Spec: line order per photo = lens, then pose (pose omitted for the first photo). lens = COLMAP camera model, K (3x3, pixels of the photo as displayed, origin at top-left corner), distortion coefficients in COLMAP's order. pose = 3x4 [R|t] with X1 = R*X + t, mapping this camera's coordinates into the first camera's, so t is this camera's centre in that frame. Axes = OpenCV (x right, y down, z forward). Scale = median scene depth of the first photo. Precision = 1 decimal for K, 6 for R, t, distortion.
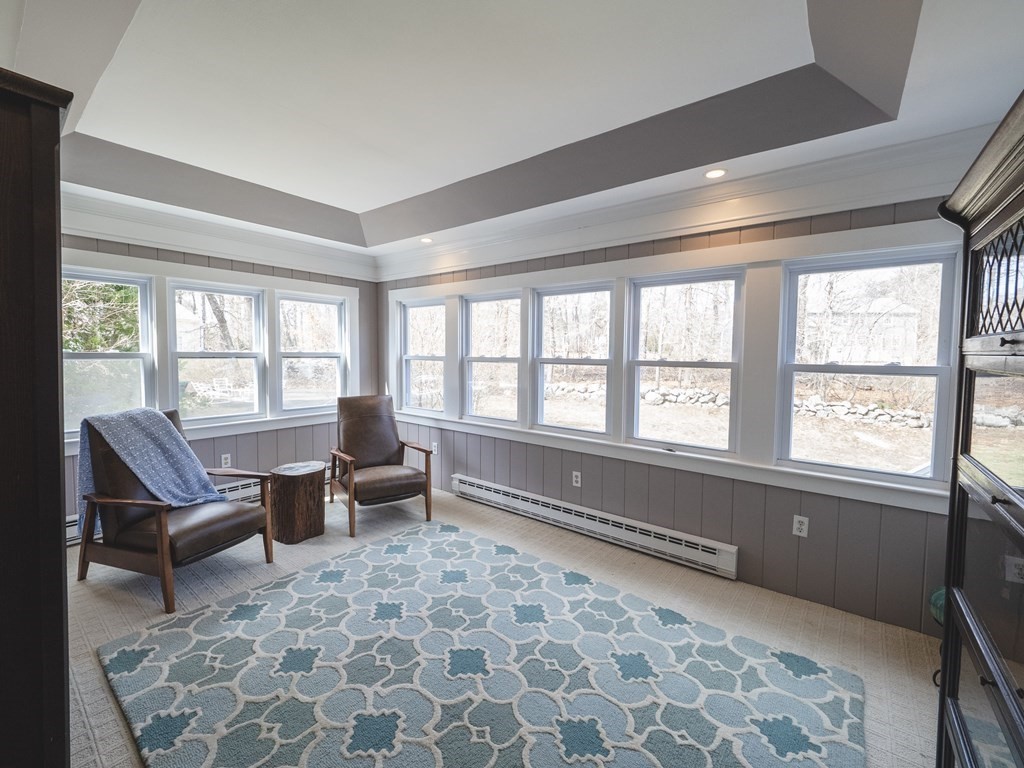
lens RADIAL K [[437.0, 0, 502.4], [0, 437.0, 376.1], [0, 0, 1]] dist [0.009632, -0.001092]
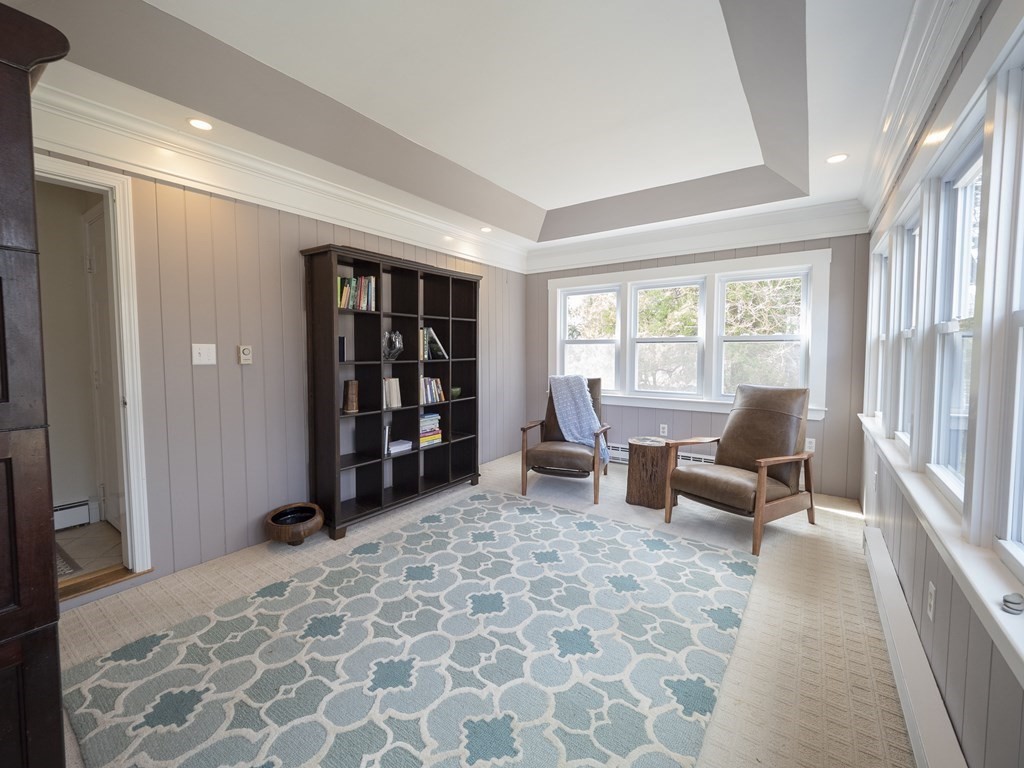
lens RADIAL K [[437.0, 0, 501.7], [0, 437.0, 385.4], [0, 0, 1]] dist [0.009632, -0.001092]
pose [[0.057635, 0.072110, -0.995730, 0.764654], [-0.053385, 0.996184, 0.069053, 0.021780], [0.996909, 0.049177, 0.061265, 0.737306]]
